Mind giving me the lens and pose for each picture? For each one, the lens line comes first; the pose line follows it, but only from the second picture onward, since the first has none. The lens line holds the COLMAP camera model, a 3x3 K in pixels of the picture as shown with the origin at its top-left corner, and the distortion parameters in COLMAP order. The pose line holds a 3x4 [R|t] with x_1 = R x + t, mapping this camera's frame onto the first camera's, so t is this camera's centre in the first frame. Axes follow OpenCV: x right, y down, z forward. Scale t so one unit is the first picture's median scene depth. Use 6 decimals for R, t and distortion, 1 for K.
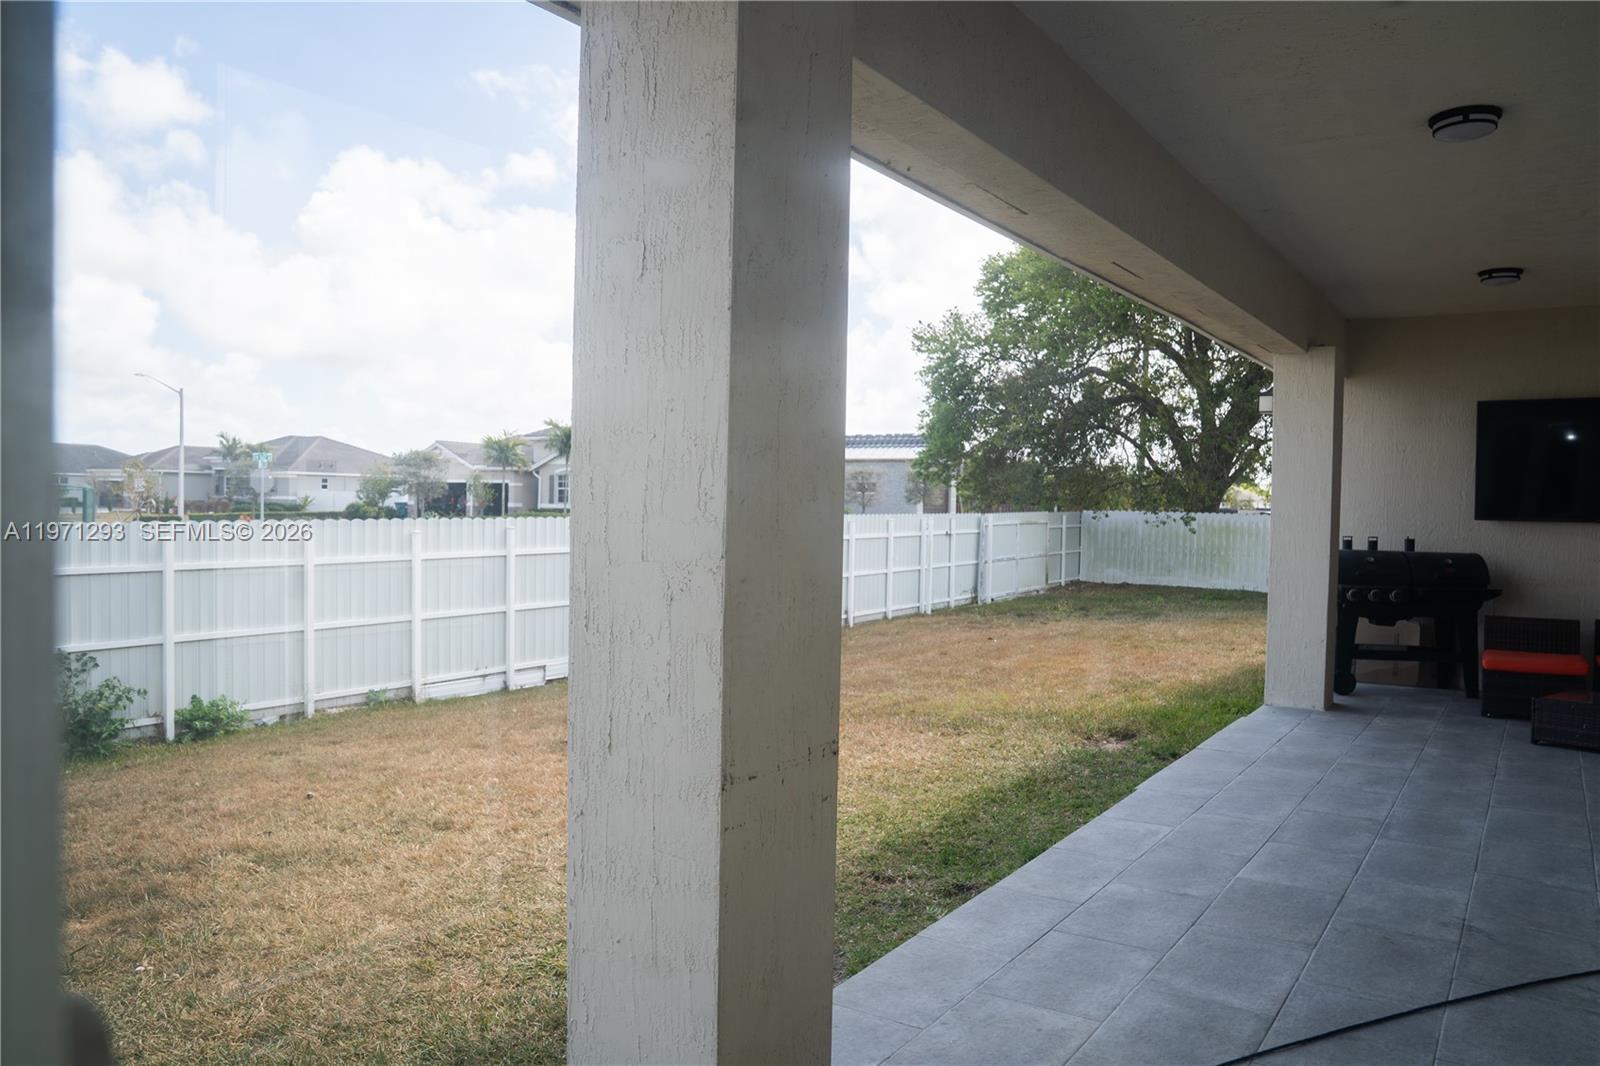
lens RADIAL K [[1141.7, 0, 795.2], [0, 1141.7, 529.1], [0, 0, 1]] dist [-0.123855, 0.097854]
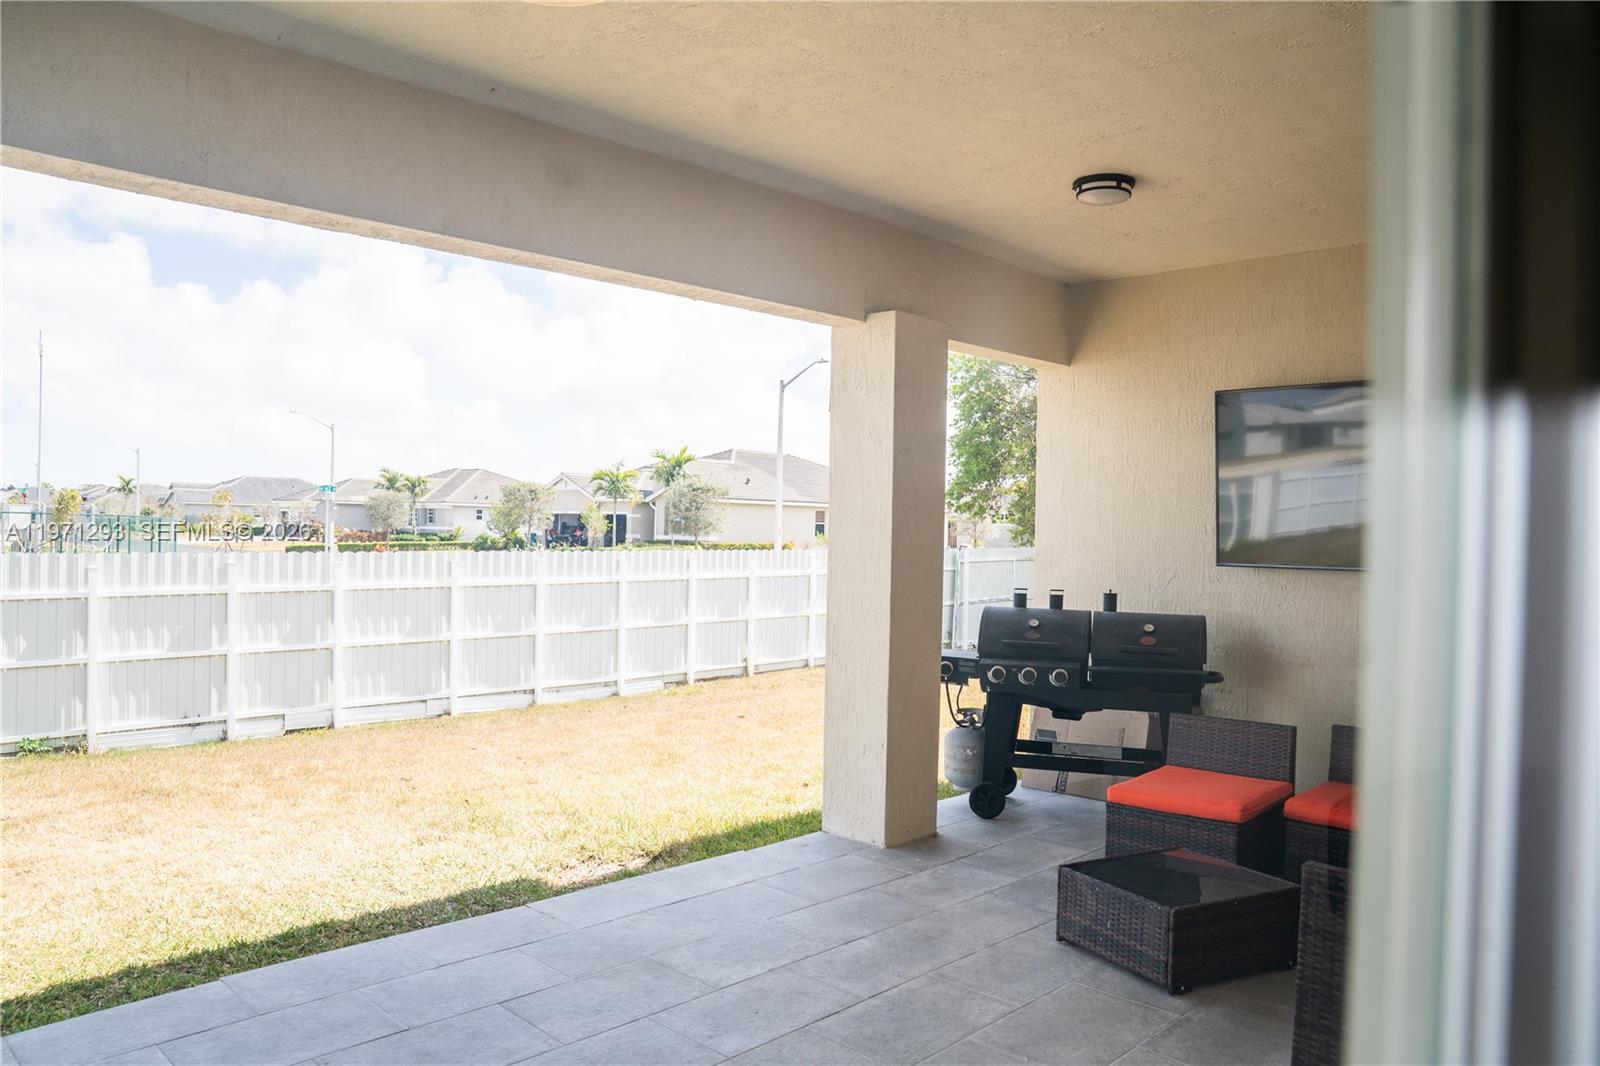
lens RADIAL K [[1127.5, 0, 806.6], [0, 1127.5, 529.2], [0, 0, 1]] dist [-0.119339, 0.079191]
pose [[0.983750, 0.002511, -0.179525, 0.565177], [-0.007462, 0.999610, -0.026912, -0.012337], [0.179387, 0.027815, 0.983385, 0.326681]]
